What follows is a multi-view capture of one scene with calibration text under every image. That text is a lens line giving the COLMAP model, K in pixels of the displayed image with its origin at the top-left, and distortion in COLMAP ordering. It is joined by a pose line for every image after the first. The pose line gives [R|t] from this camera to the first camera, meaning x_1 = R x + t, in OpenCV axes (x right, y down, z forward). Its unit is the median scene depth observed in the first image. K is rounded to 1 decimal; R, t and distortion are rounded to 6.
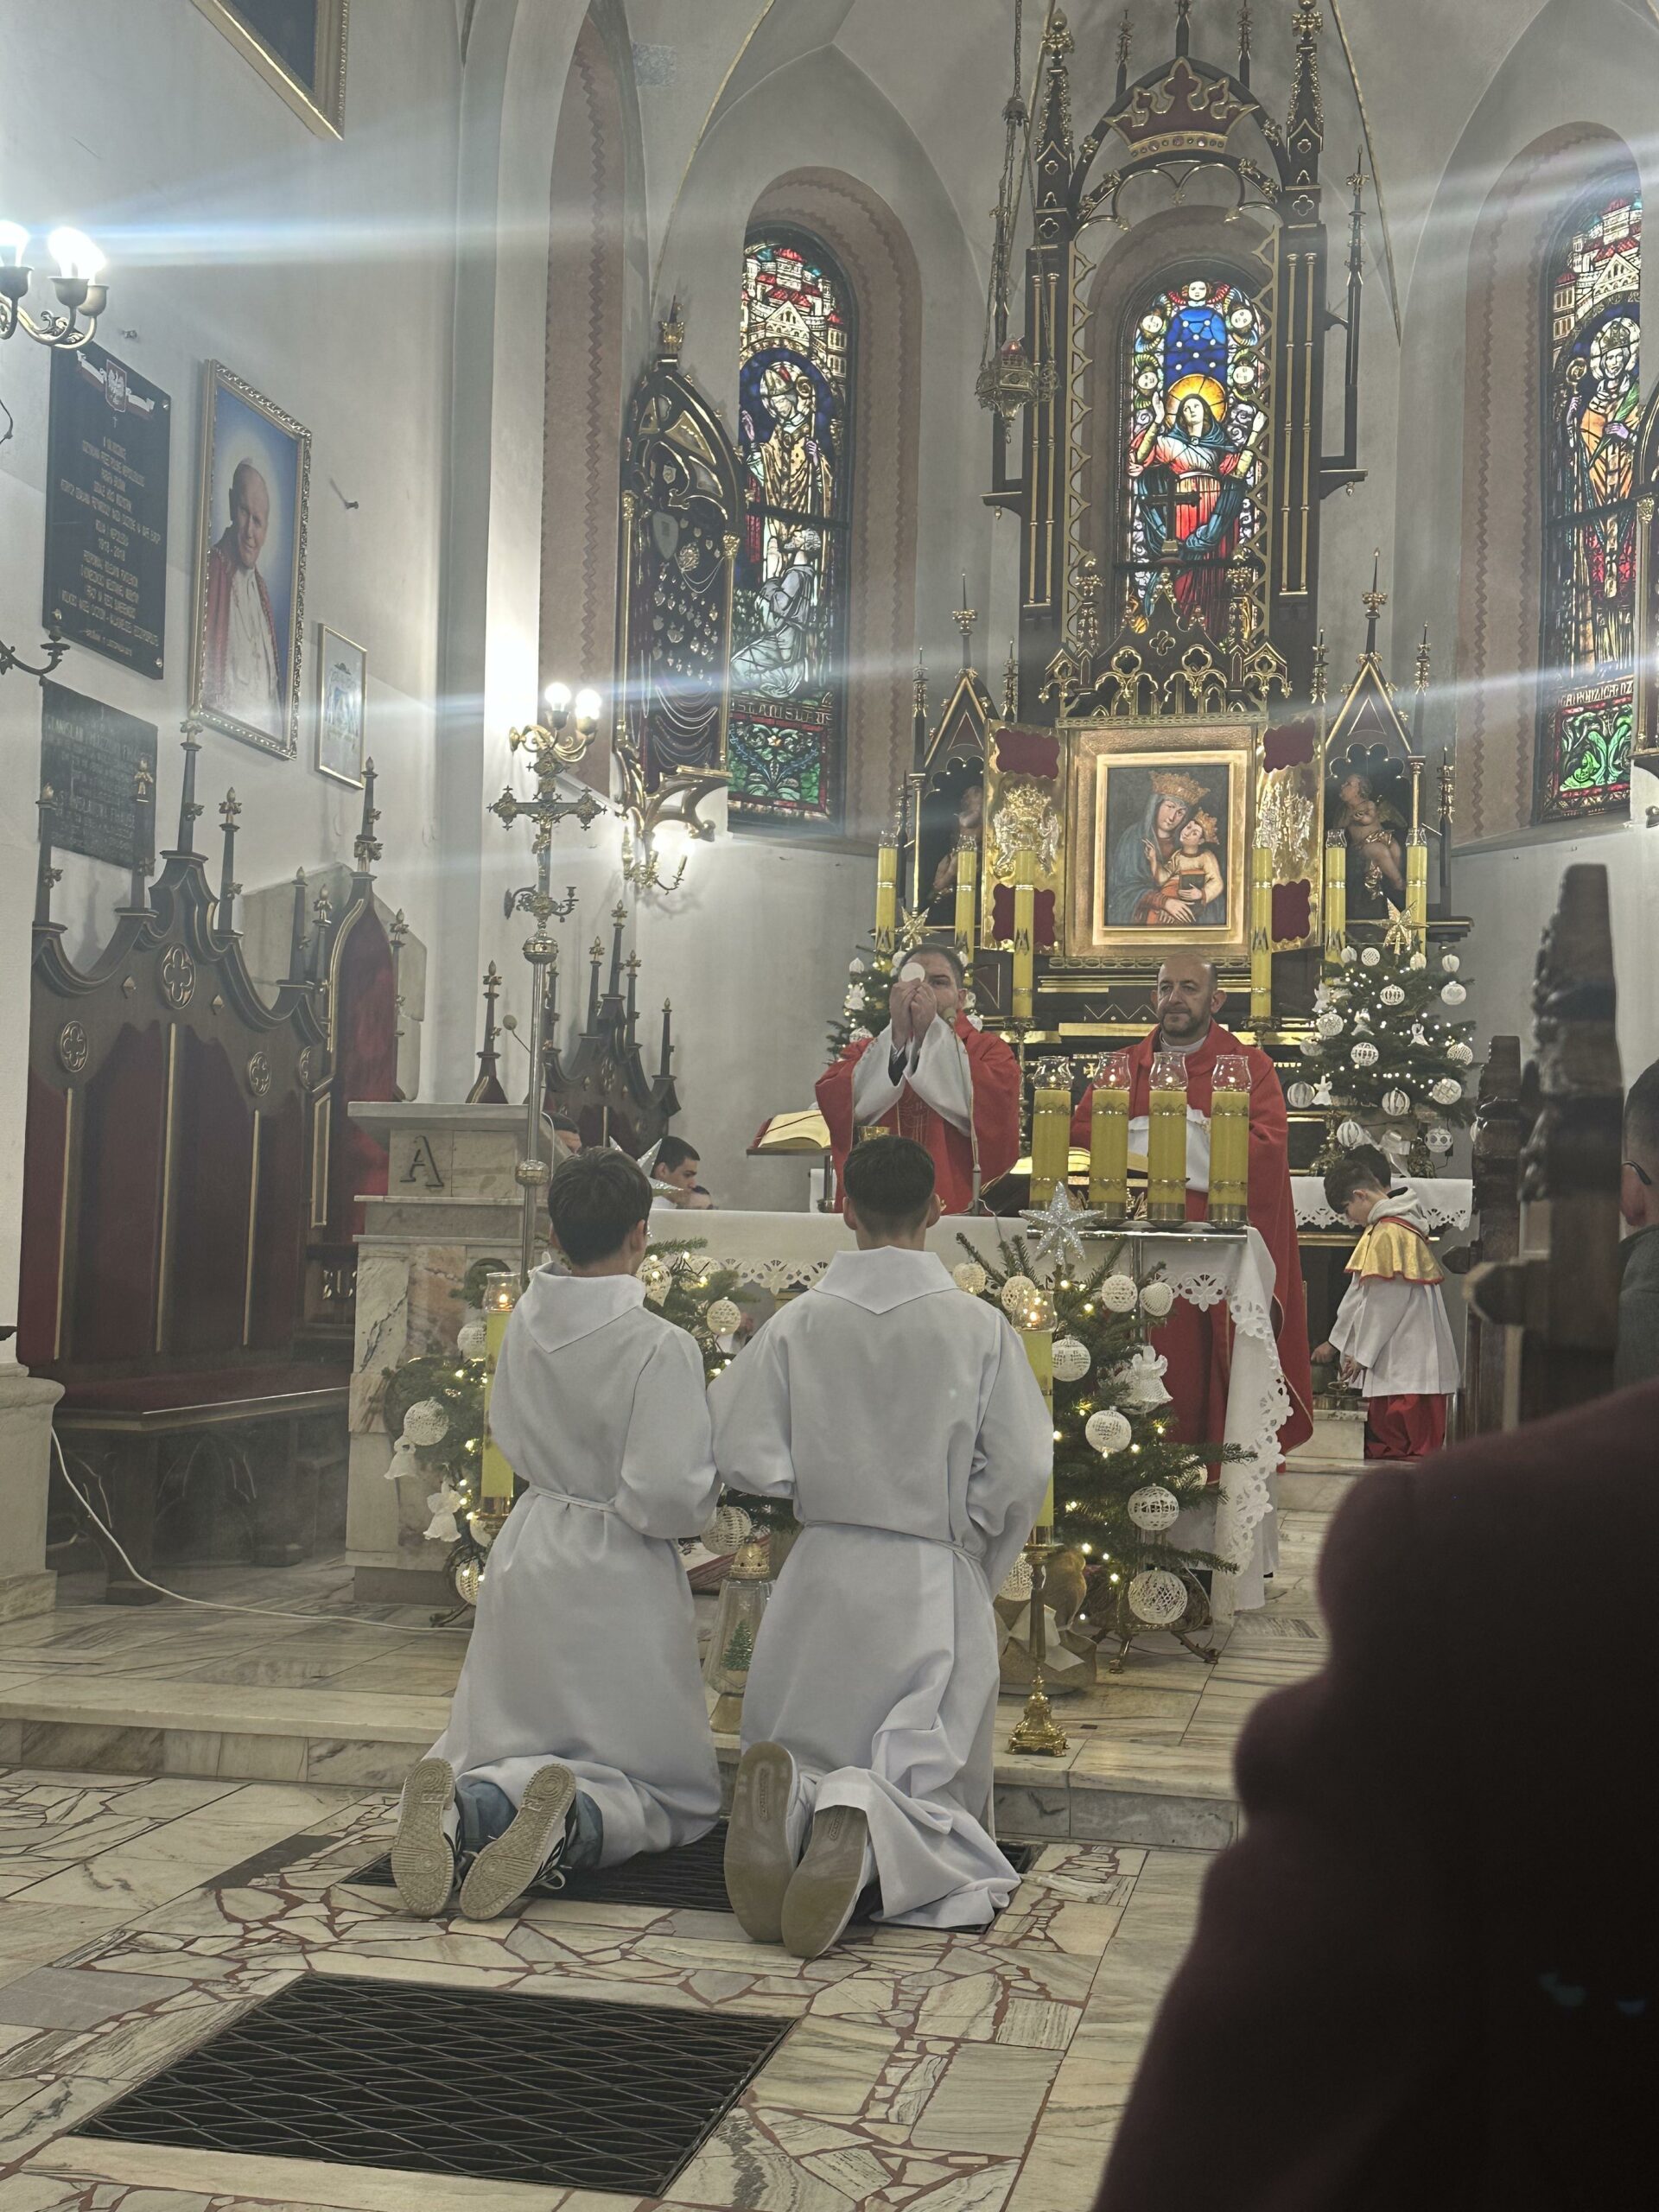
lens RADIAL K [[2534.6, 0, 832.3], [0, 2534.6, 1110.1], [0, 0, 1]] dist [0.219812, -0.512147]
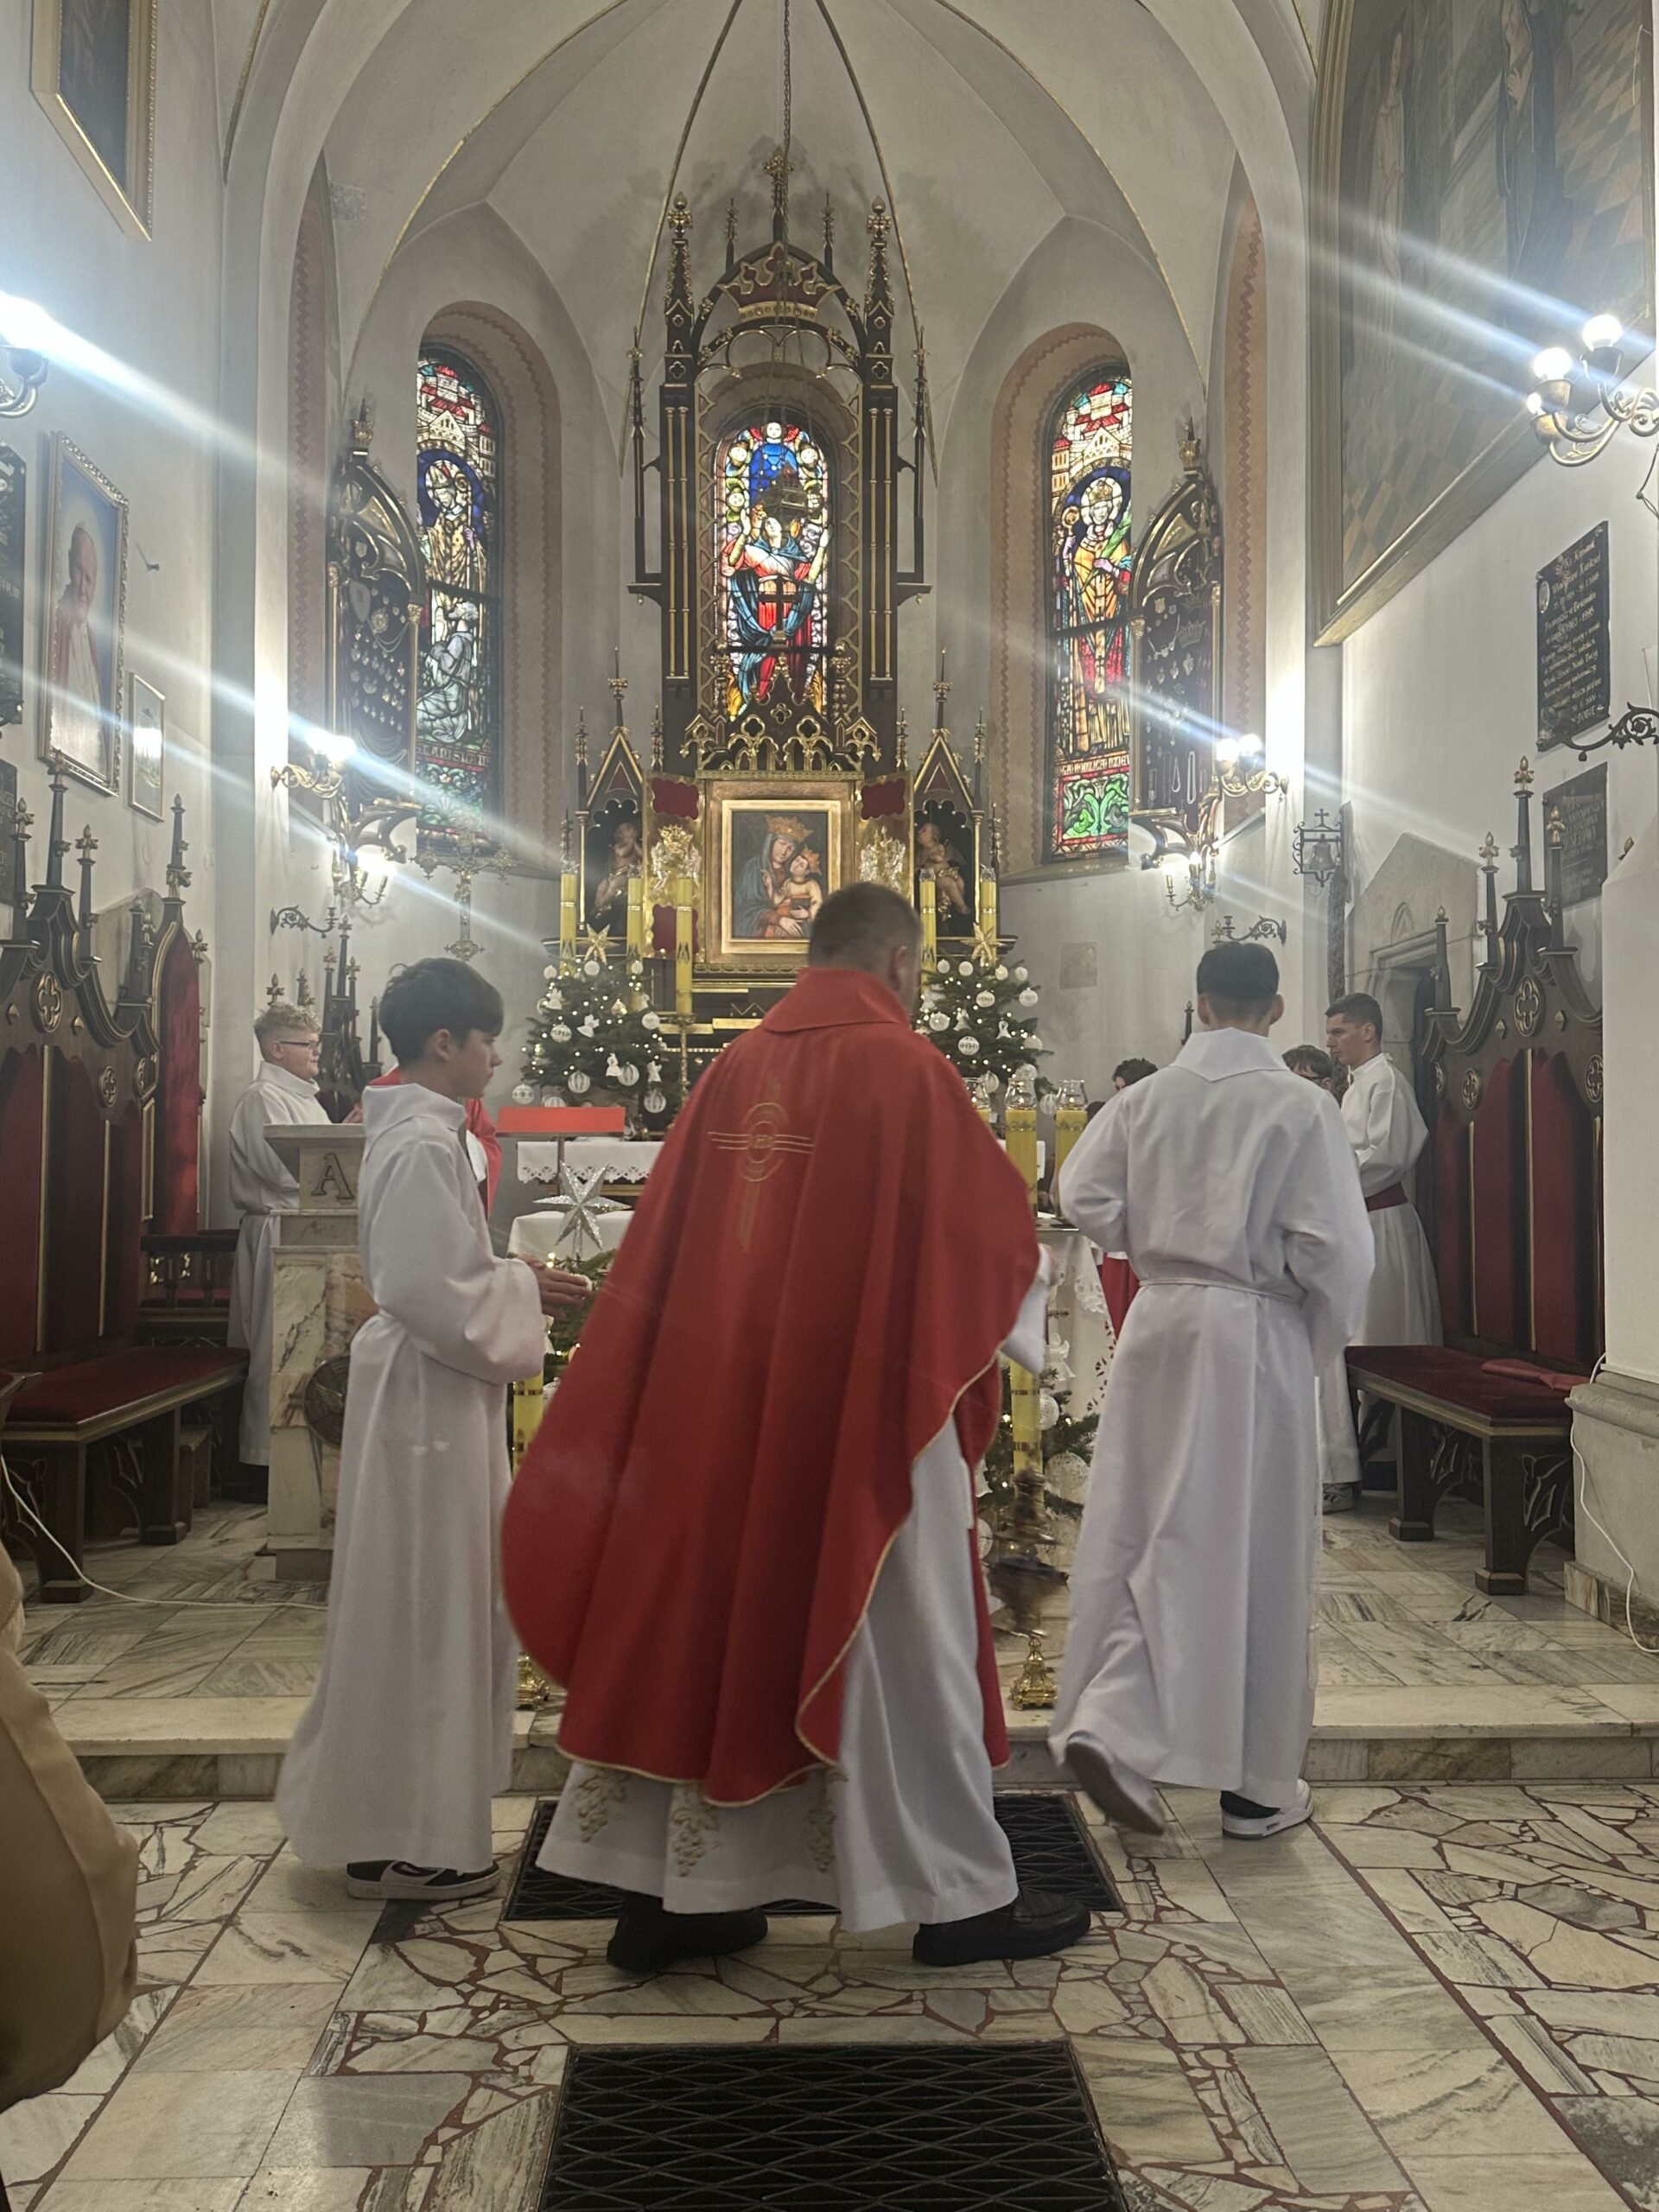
lens RADIAL K [[1929.2, 0, 843.8], [0, 1929.2, 1088.2], [0, 0, 1]] dist [0.205770, -0.437359]
pose [[0.965349, -0.013944, 0.260590, -0.089056], [0.008902, 0.999750, 0.020520, -0.017781], [-0.260811, -0.017489, 0.965232, 0.068379]]
